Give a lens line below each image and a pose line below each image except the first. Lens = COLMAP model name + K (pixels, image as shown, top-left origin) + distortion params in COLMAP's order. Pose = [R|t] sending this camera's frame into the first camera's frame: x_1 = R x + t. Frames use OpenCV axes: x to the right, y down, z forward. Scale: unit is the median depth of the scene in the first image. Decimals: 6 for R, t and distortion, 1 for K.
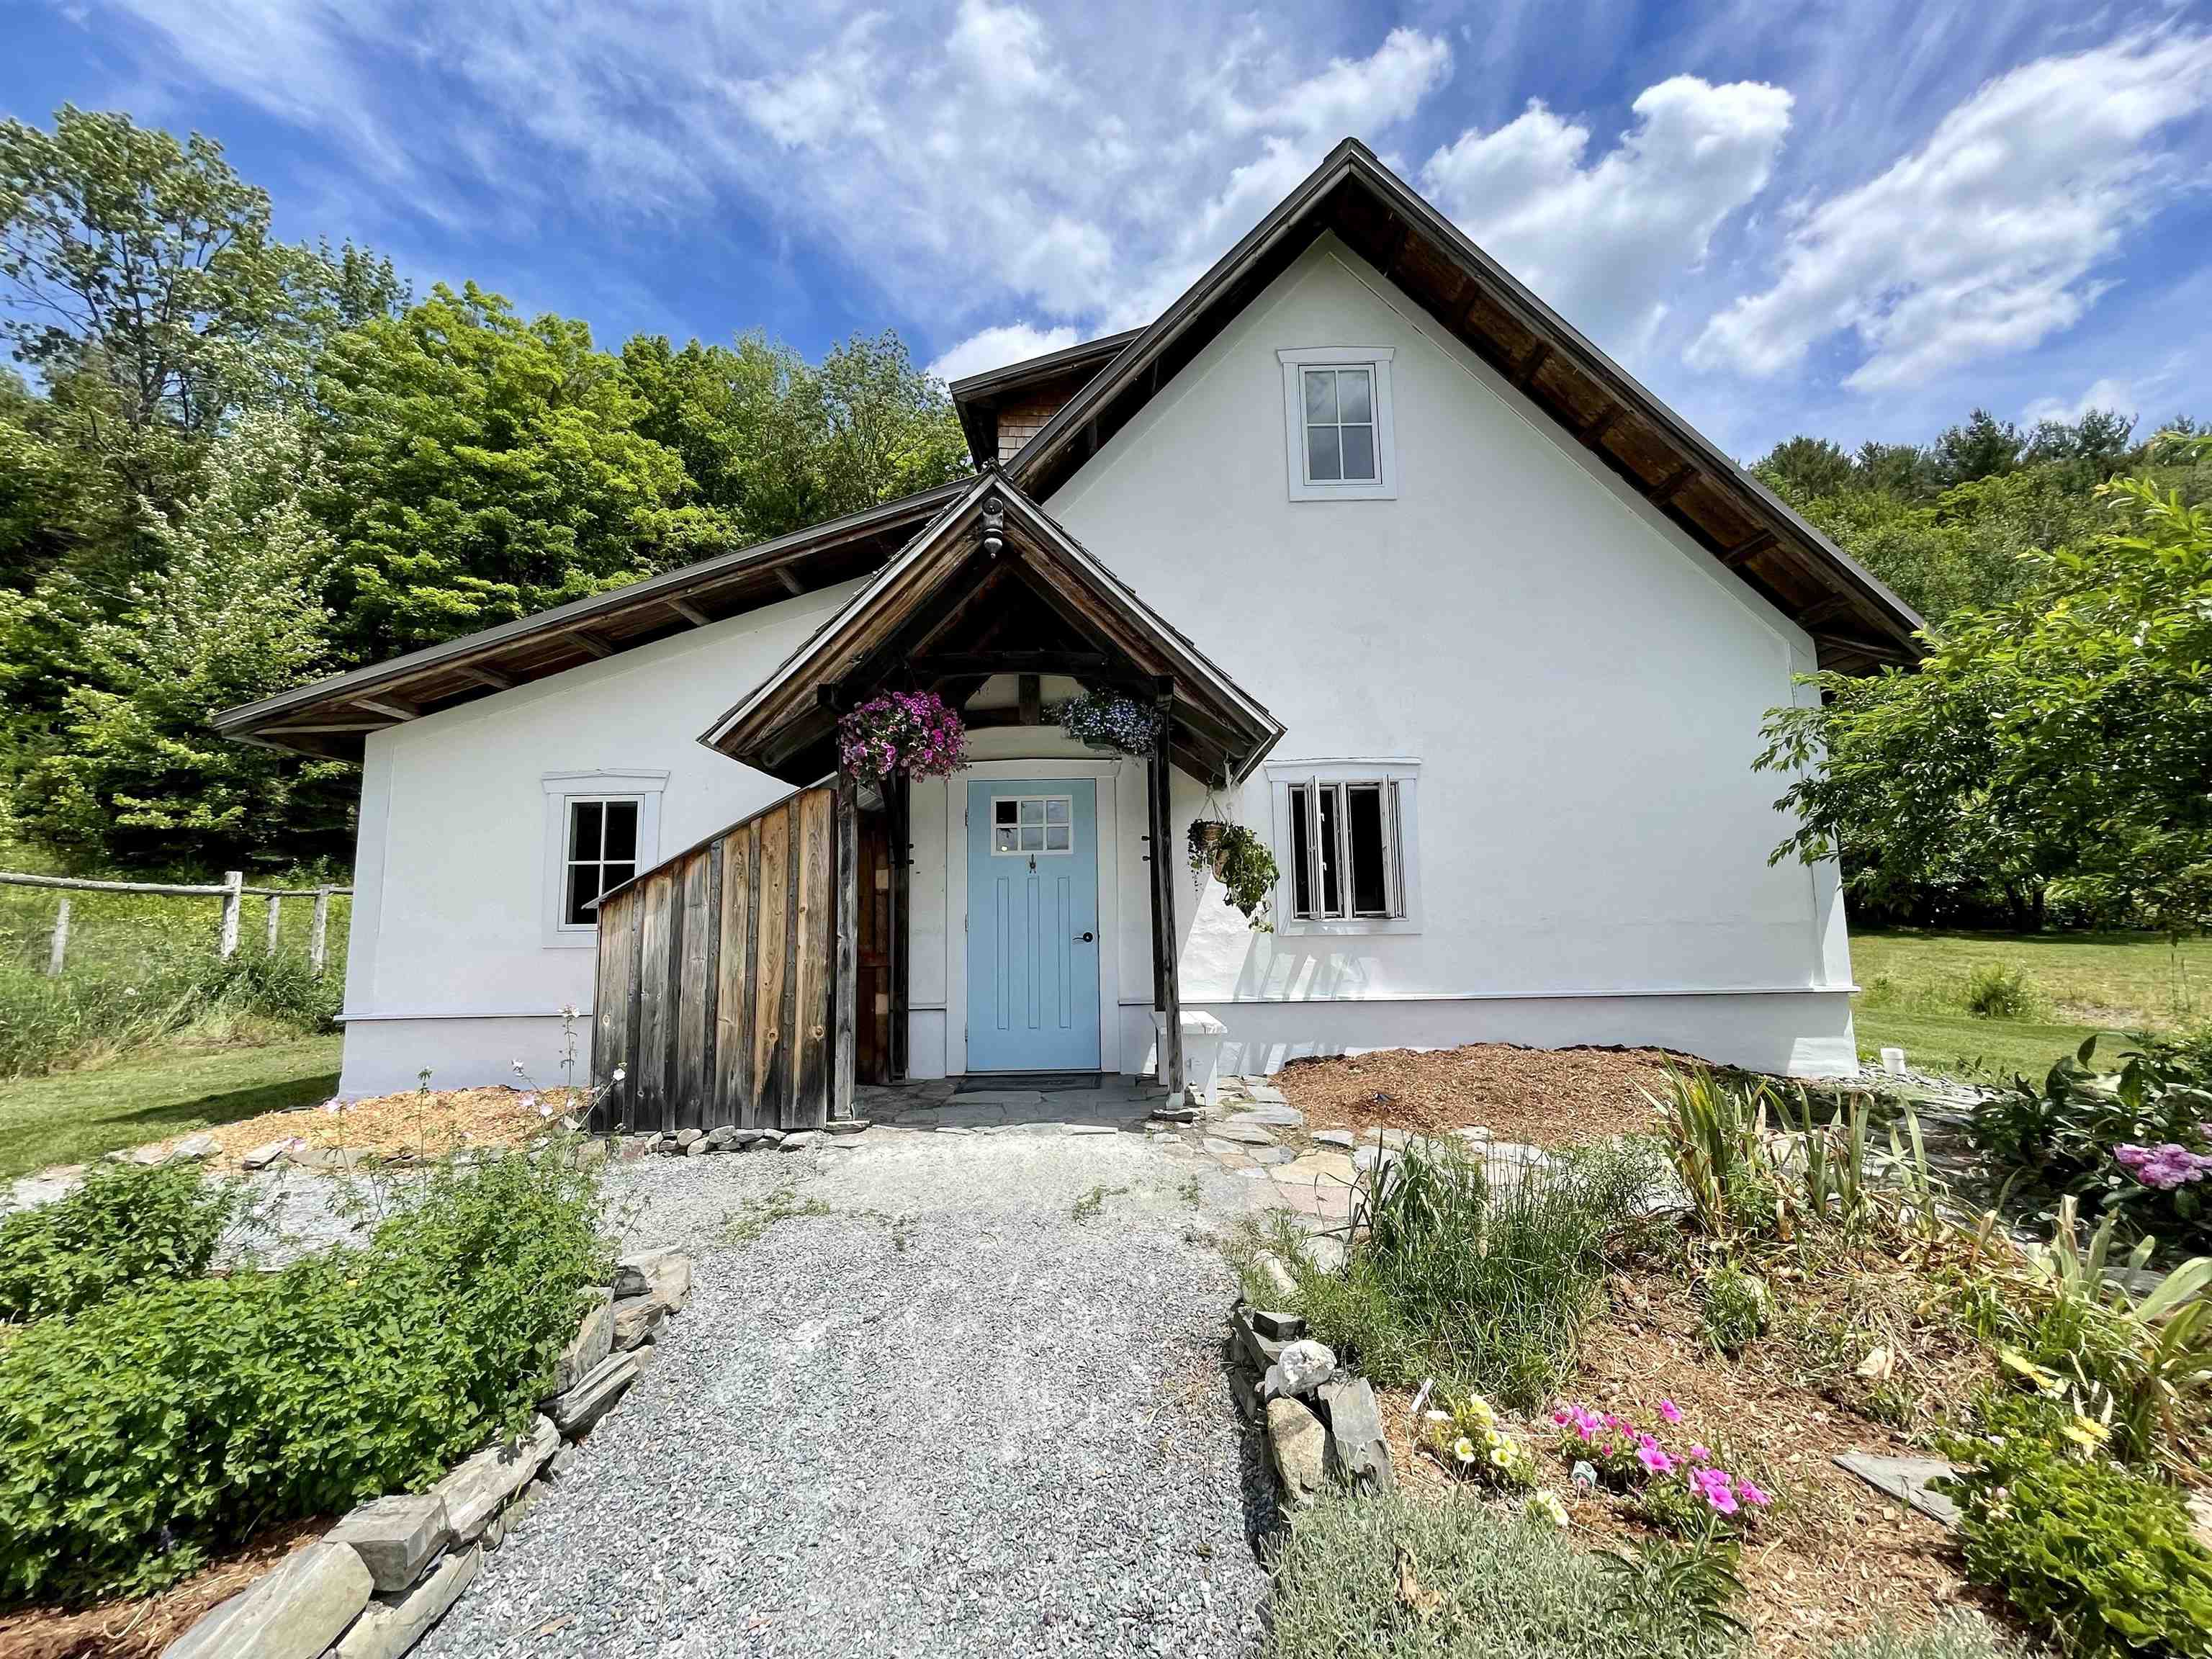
lens RADIAL K [[893.1, 0, 1103.4], [0, 893.1, 818.0], [0, 0, 1]] dist [0.025559, -0.009801]
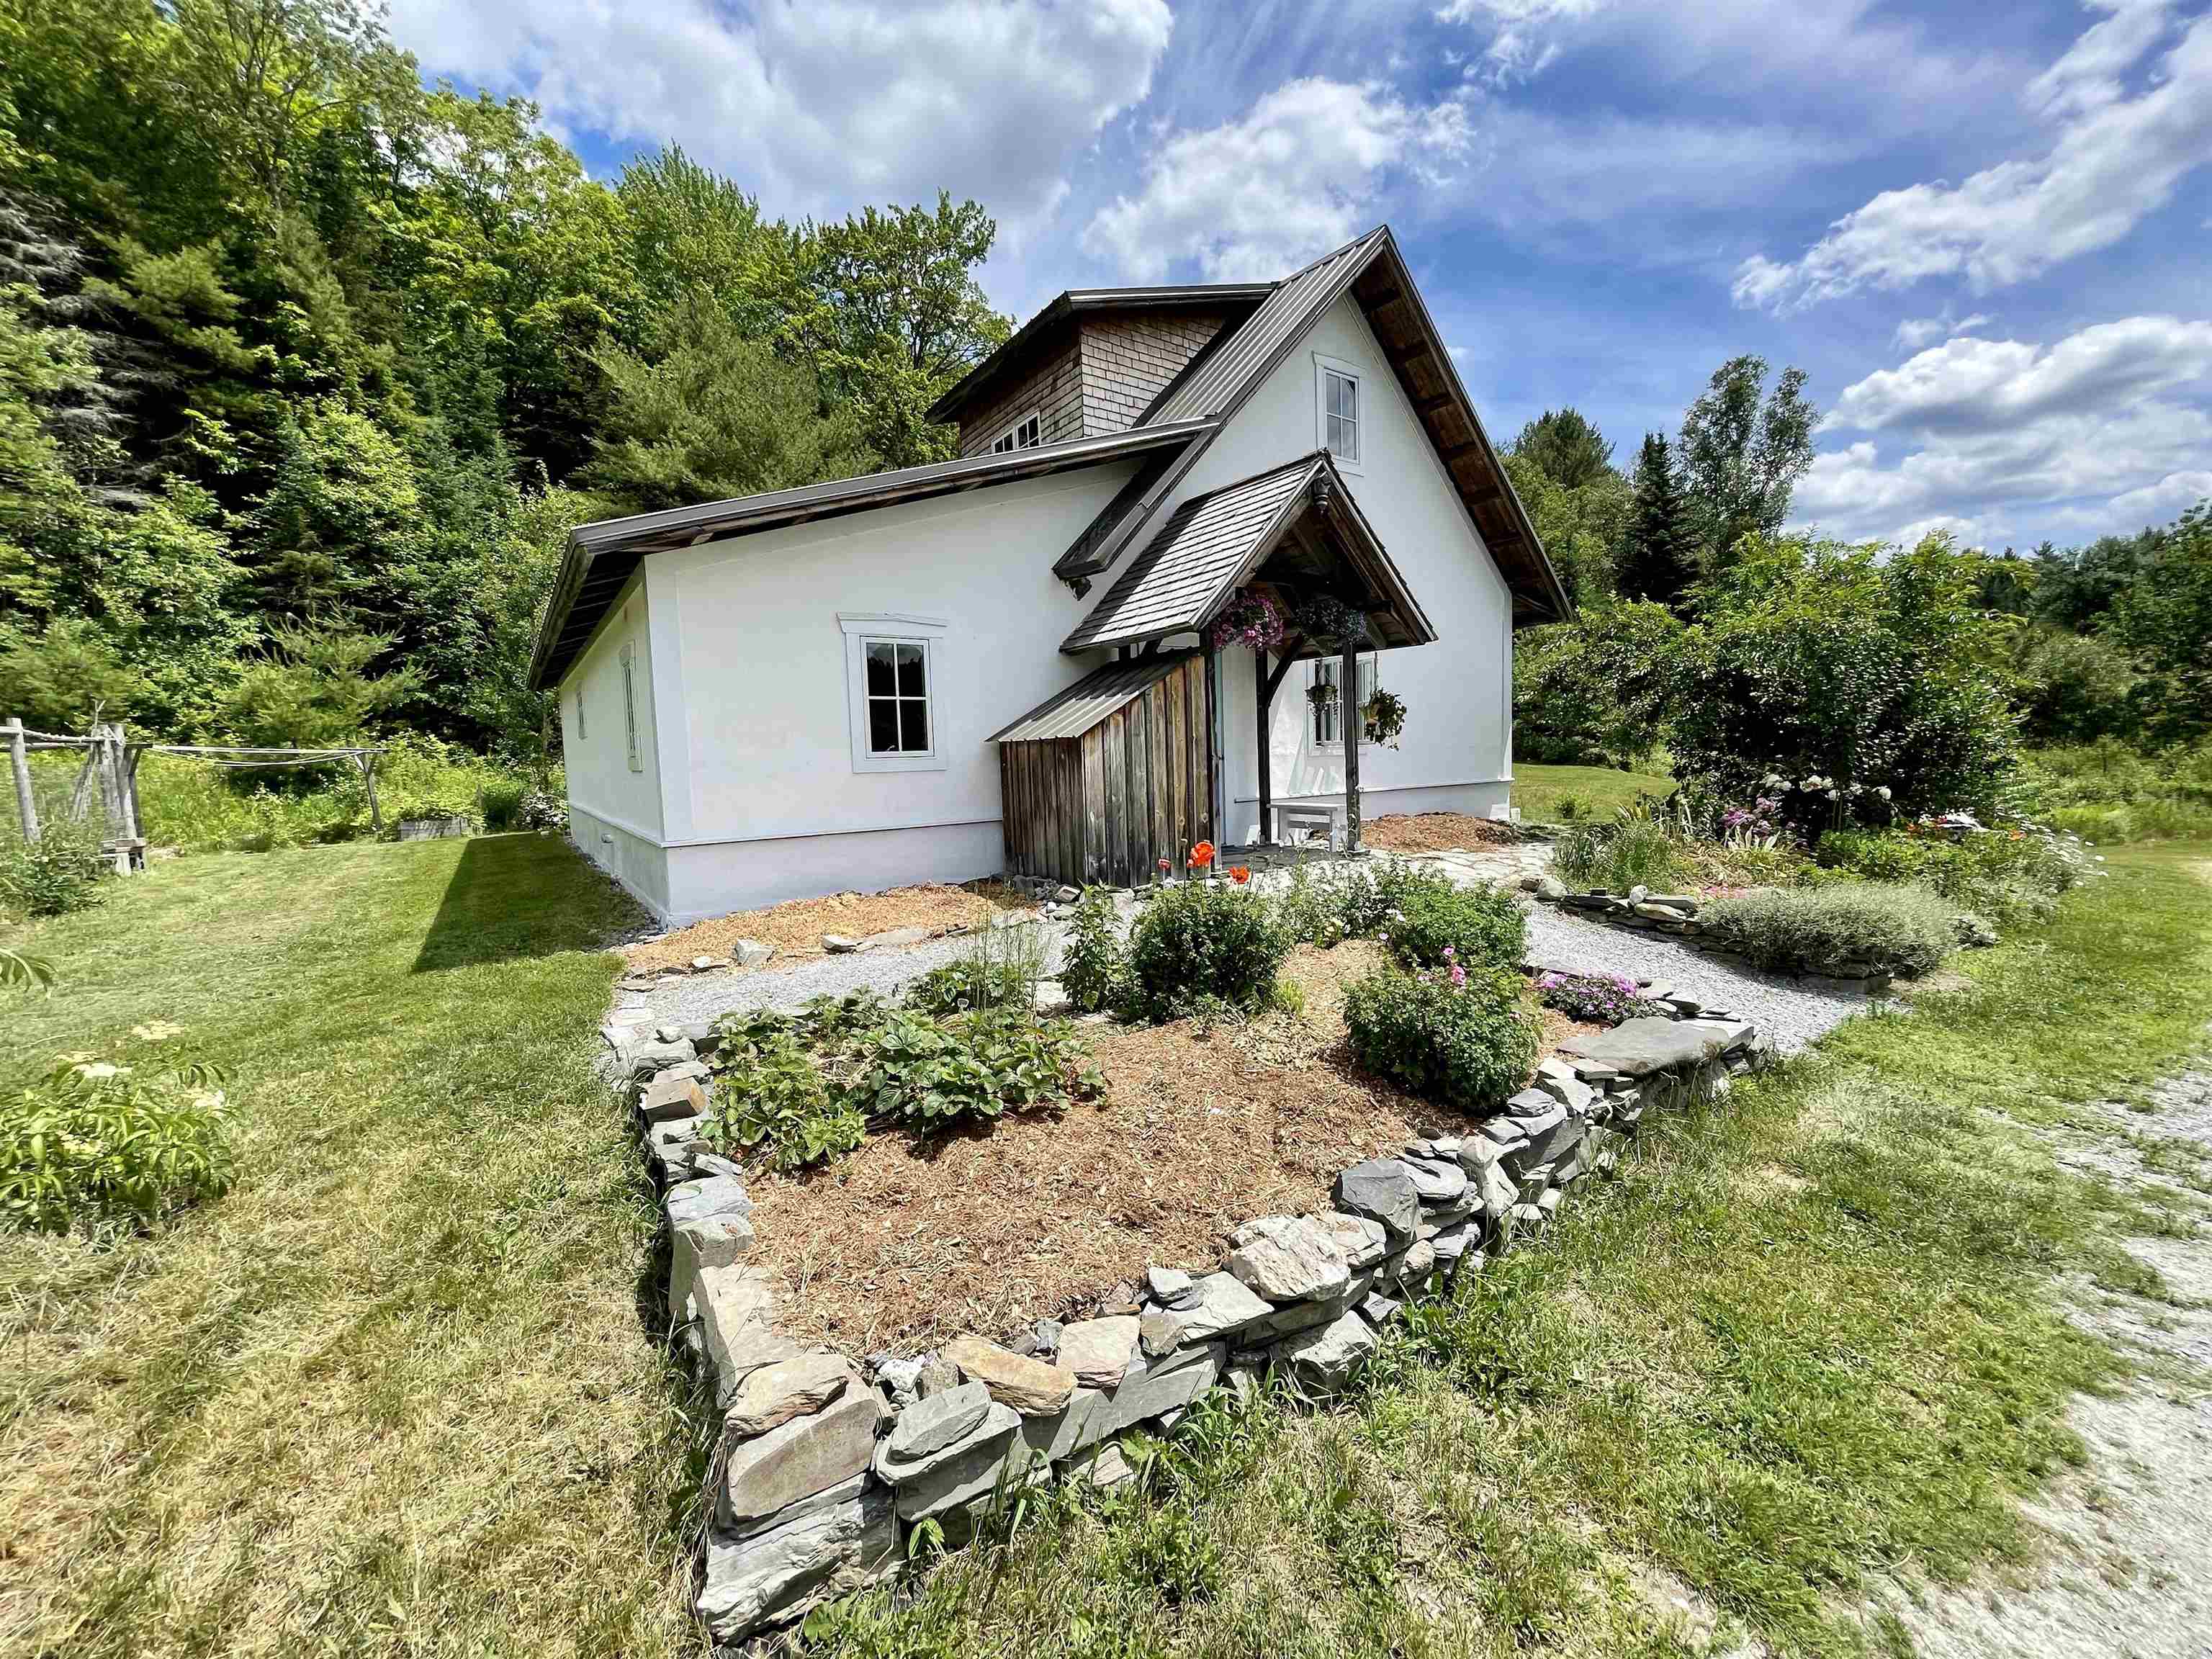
lens RADIAL K [[893.1, 0, 1103.4], [0, 893.1, 818.0], [0, 0, 1]] dist [0.025559, -0.009801]
pose [[0.819873, -0.045327, 0.570748, -1.052794], [-0.054376, 0.986191, 0.156431, 0.007963], [-0.569957, -0.159289, 0.806087, -0.099956]]
